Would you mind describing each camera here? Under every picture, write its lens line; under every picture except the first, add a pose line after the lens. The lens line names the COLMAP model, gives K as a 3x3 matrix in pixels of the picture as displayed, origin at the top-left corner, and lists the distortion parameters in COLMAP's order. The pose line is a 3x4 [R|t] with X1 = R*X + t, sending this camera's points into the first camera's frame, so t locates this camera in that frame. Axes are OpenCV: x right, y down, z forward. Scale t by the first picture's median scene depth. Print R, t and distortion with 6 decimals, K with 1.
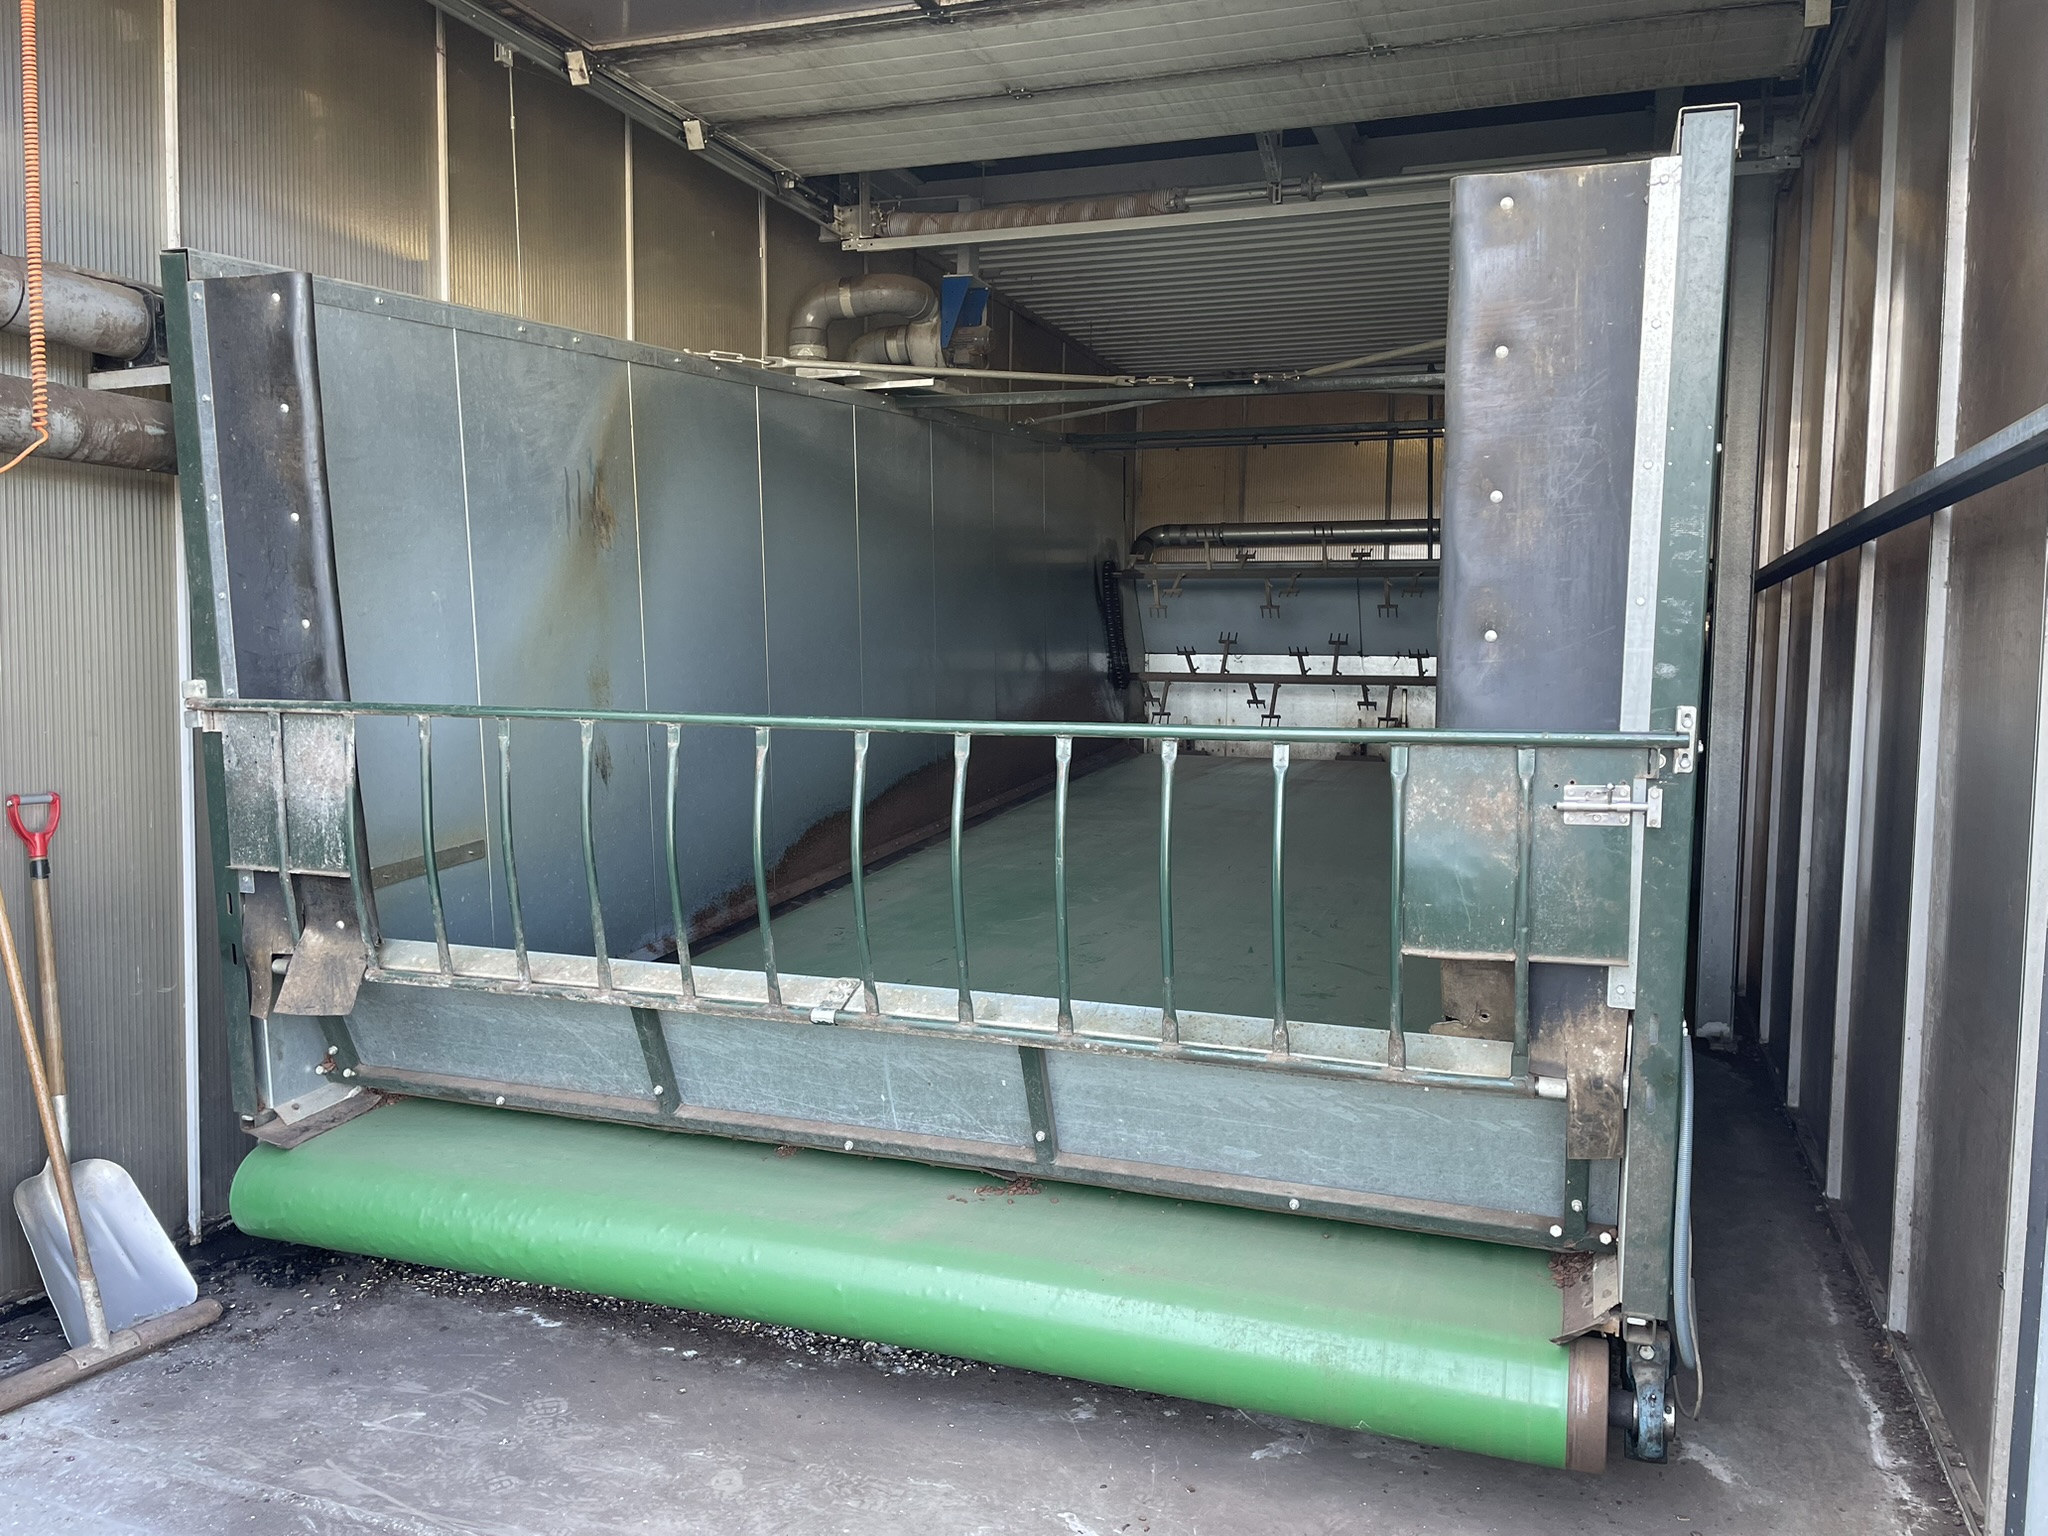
lens RADIAL K [[1532.7, 0, 1038.6], [0, 1532.7, 769.6], [0, 0, 1]] dist [0.090106, -0.099813]
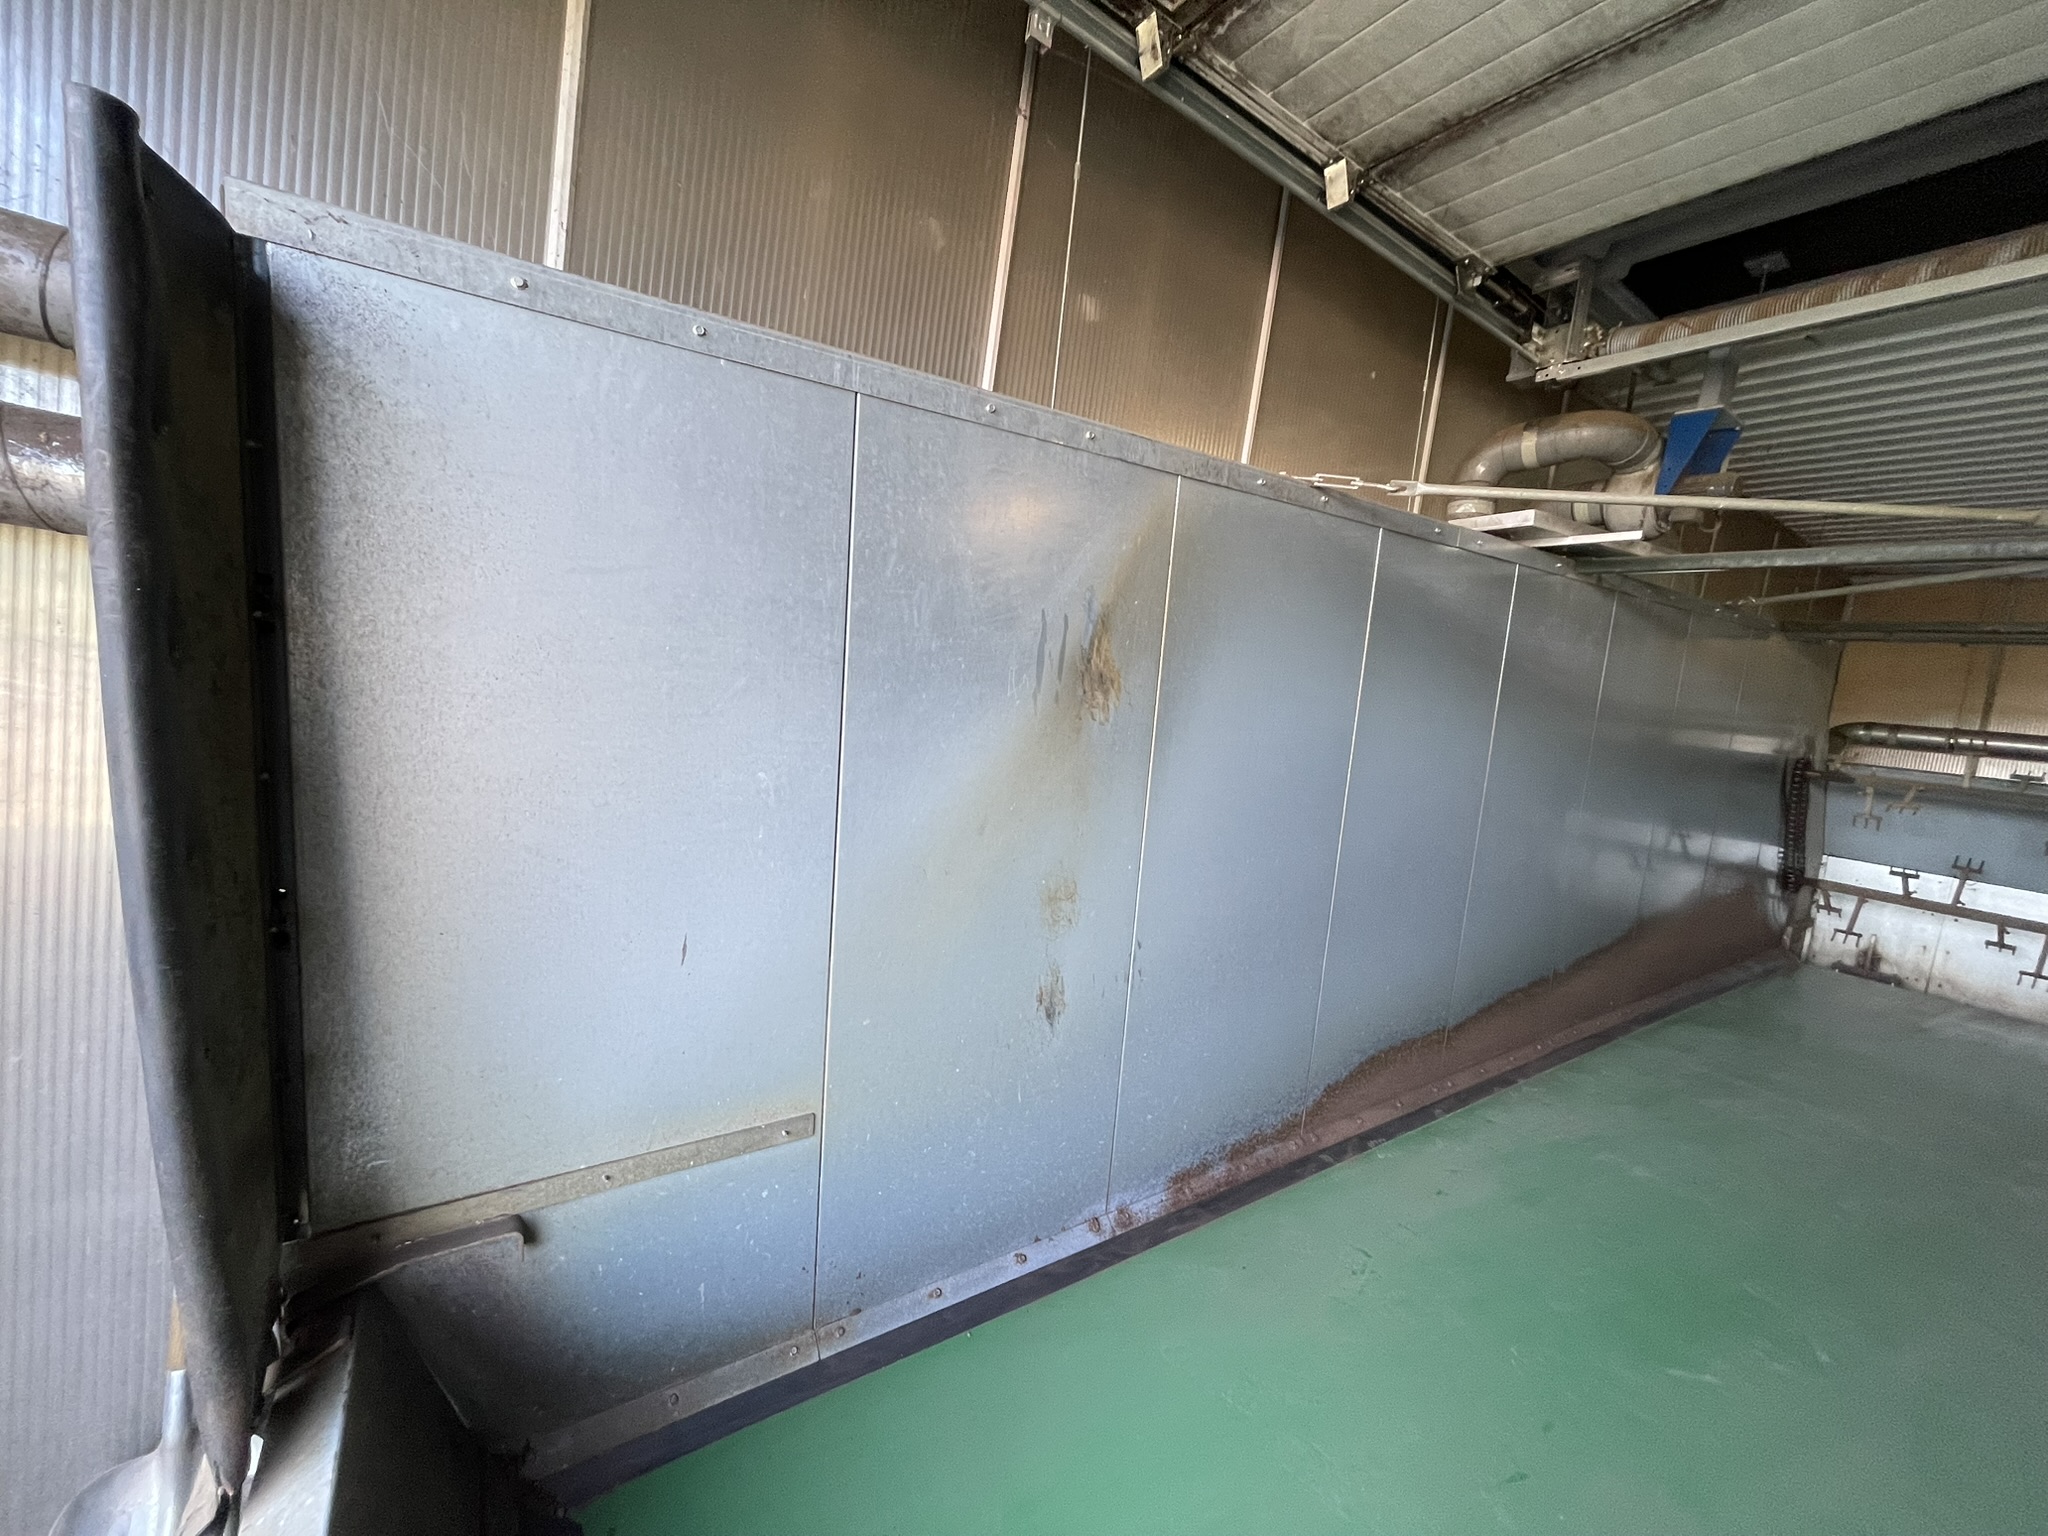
lens RADIAL K [[817.5, 0, 1024.5], [0, 817.5, 766.4], [0, 0, 1]] dist [0.000272, -0.000625]
pose [[0.793680, 0.147224, -0.590251, -0.080729], [-0.169407, 0.985382, 0.017987, -0.136131], [0.584271, 0.085717, 0.807019, 0.734922]]
